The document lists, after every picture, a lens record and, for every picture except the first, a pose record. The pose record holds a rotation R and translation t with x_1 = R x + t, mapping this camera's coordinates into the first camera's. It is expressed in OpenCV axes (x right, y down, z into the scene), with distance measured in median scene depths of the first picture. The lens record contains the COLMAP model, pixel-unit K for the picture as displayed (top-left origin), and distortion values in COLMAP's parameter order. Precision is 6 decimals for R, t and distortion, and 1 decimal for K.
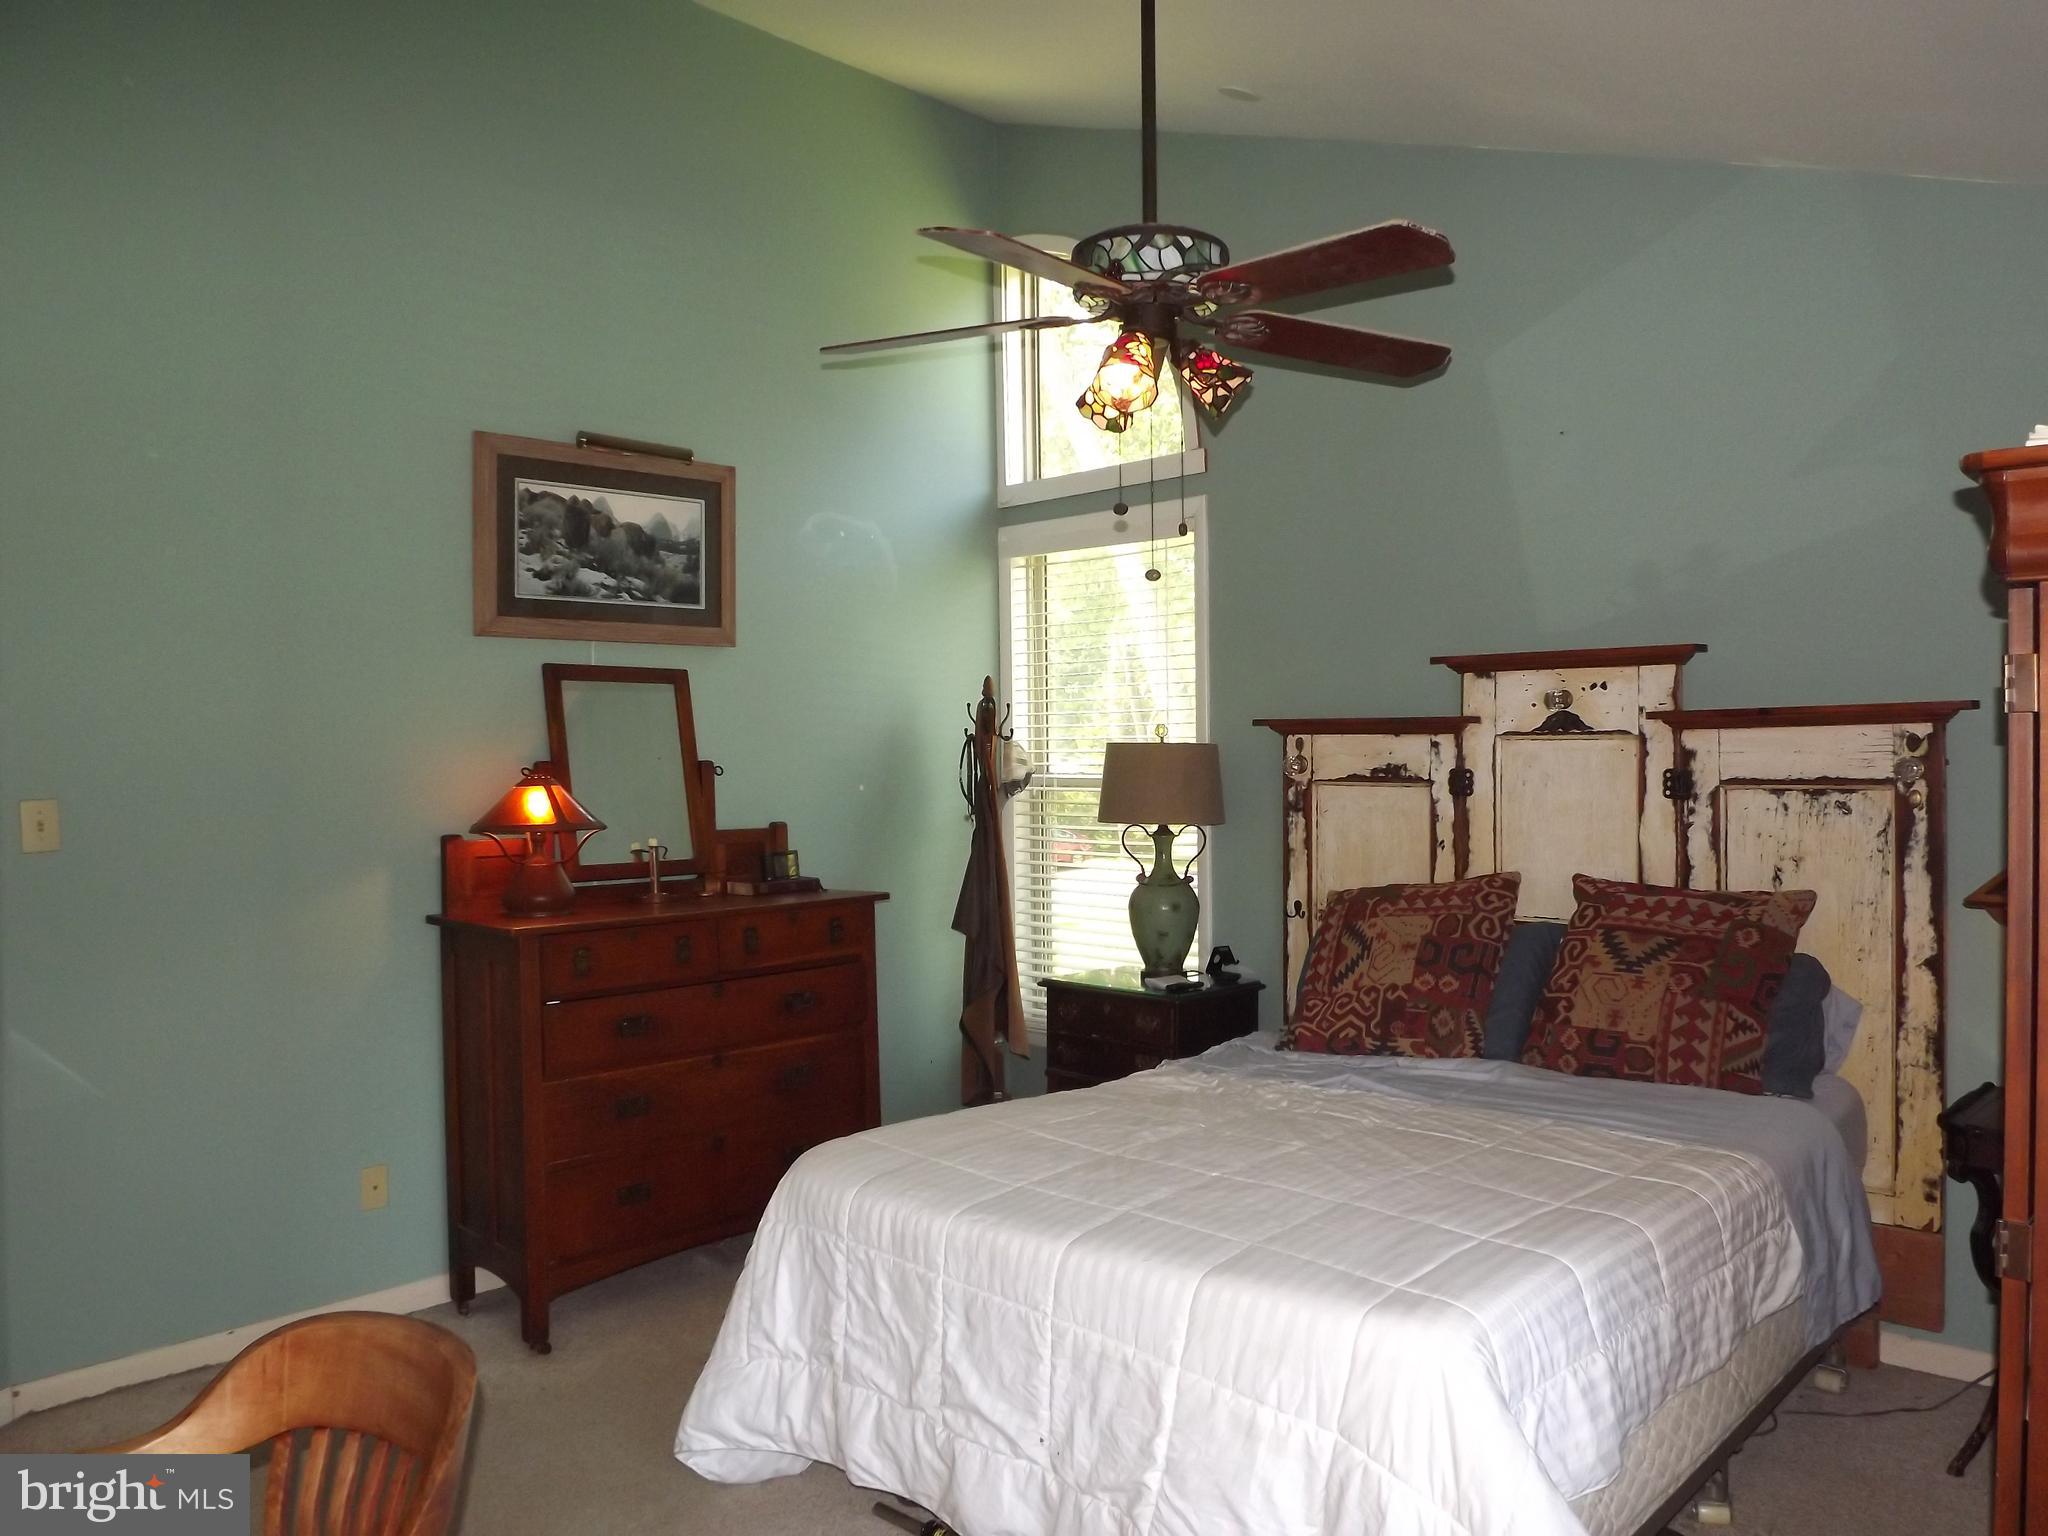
lens RADIAL K [[1463.3, 0, 1023.6], [0, 1463.3, 734.3], [0, 0, 1]] dist [-0.061171, -0.002890]
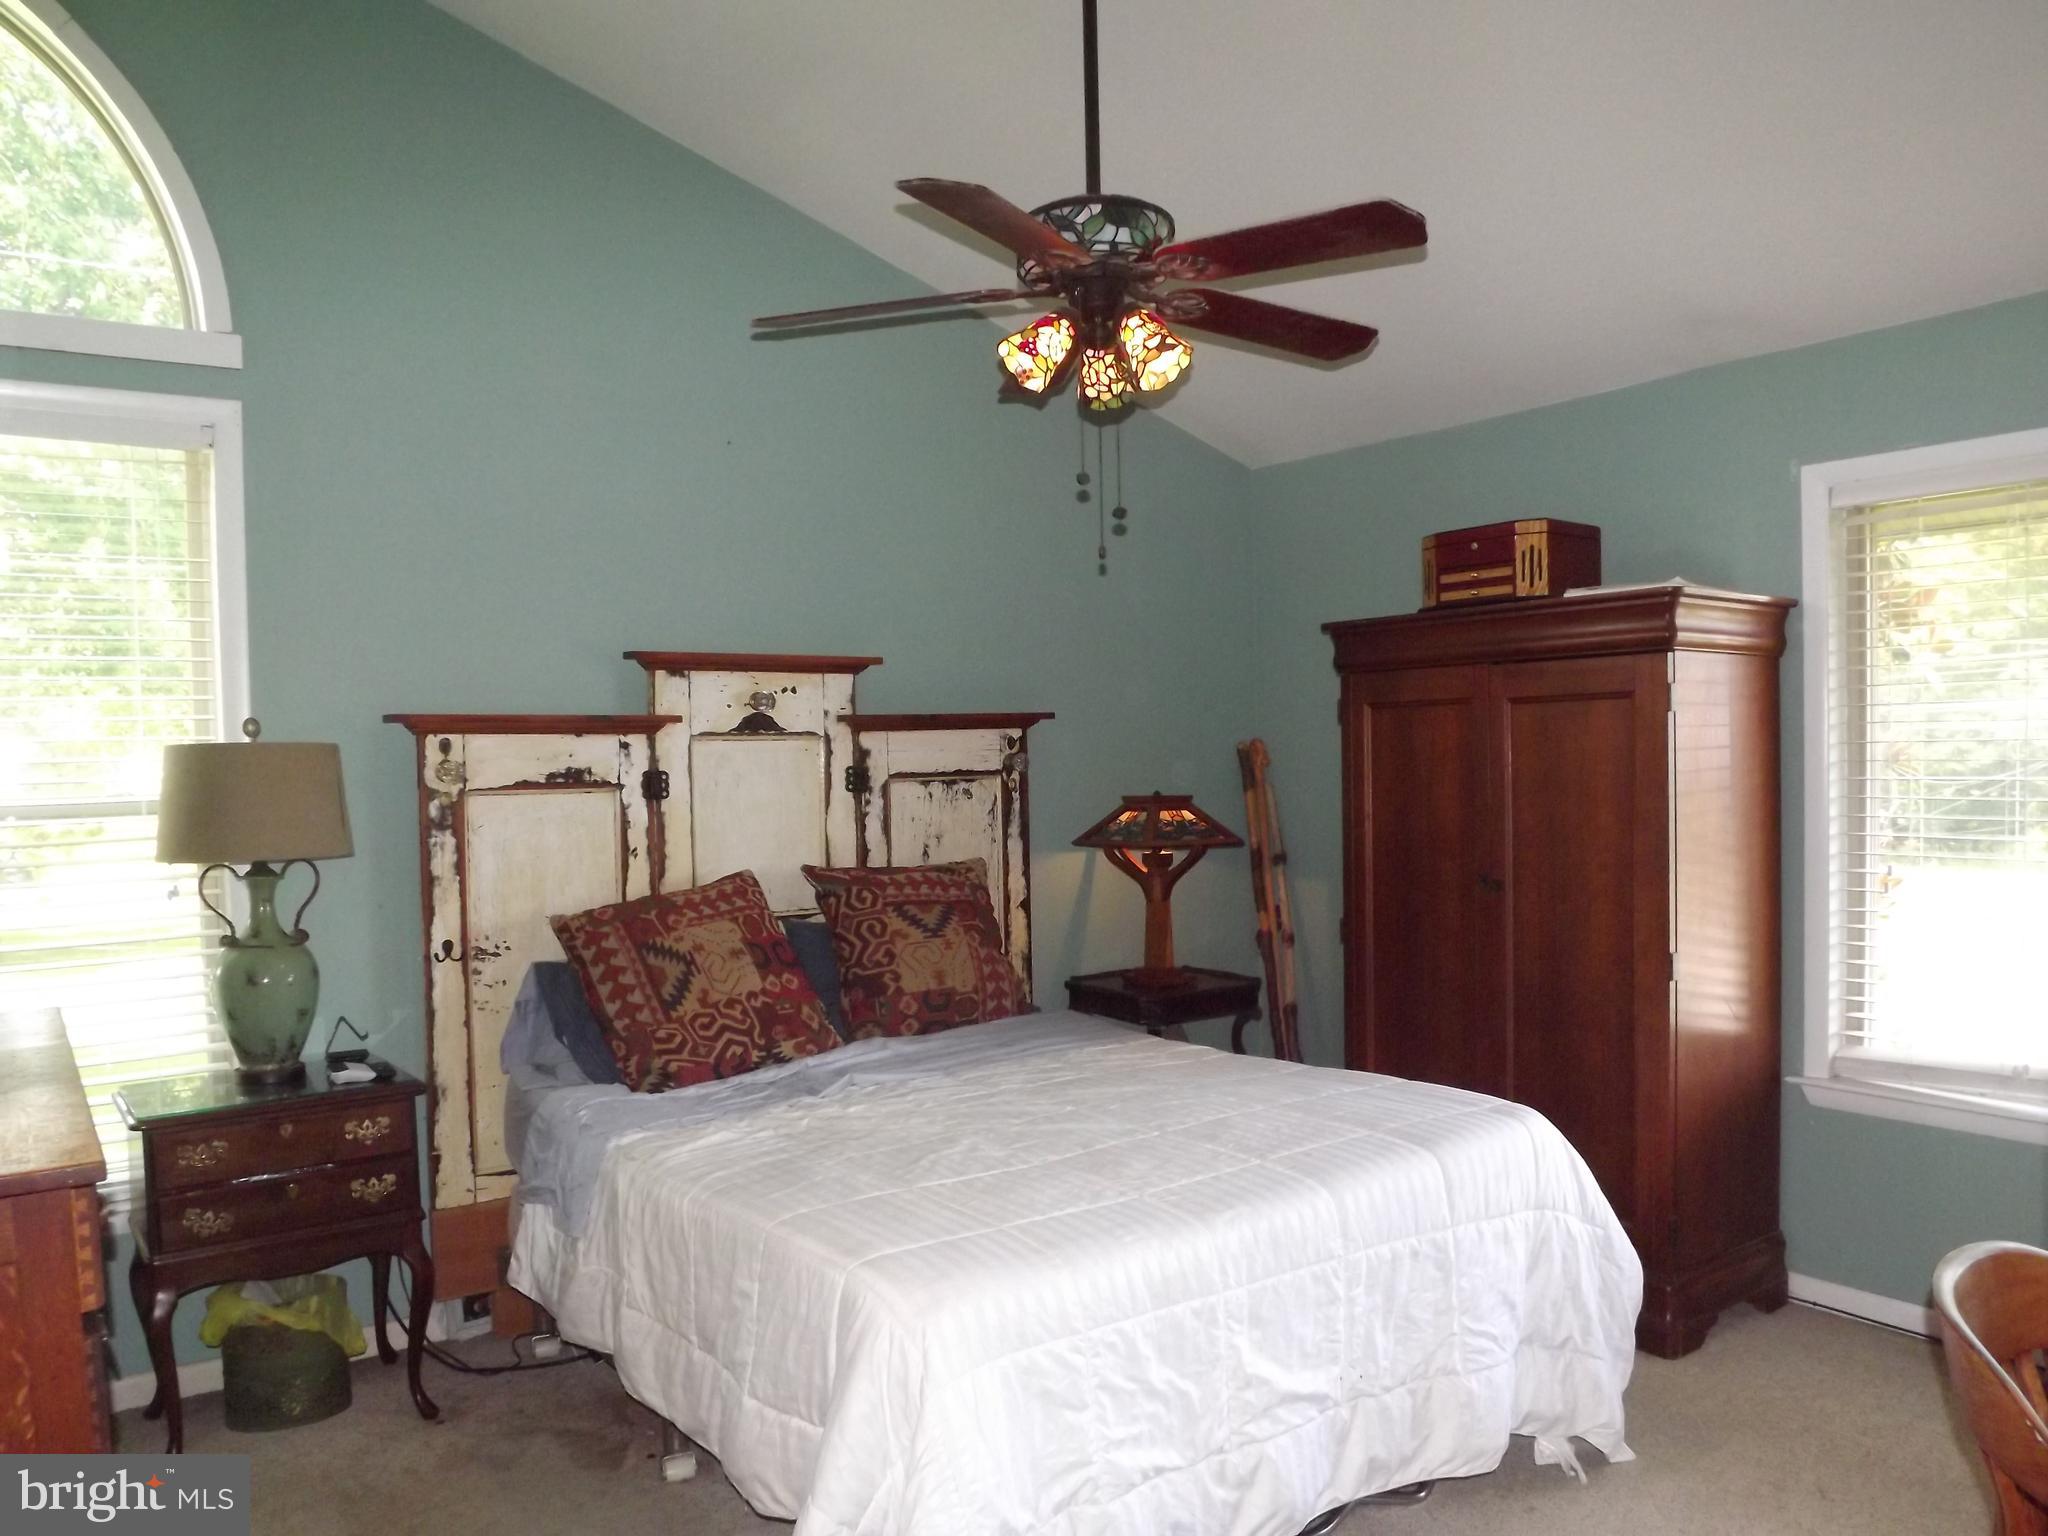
lens RADIAL K [[1483.8, 0, 1037.0], [0, 1483.8, 791.5], [0, 0, 1]] dist [-0.057598, 0.011055]
pose [[0.176276, -0.014121, 0.984240, -0.665360], [0.011499, 0.999858, 0.012285, 0.030937], [-0.984274, 0.009152, 0.176413, 0.643835]]
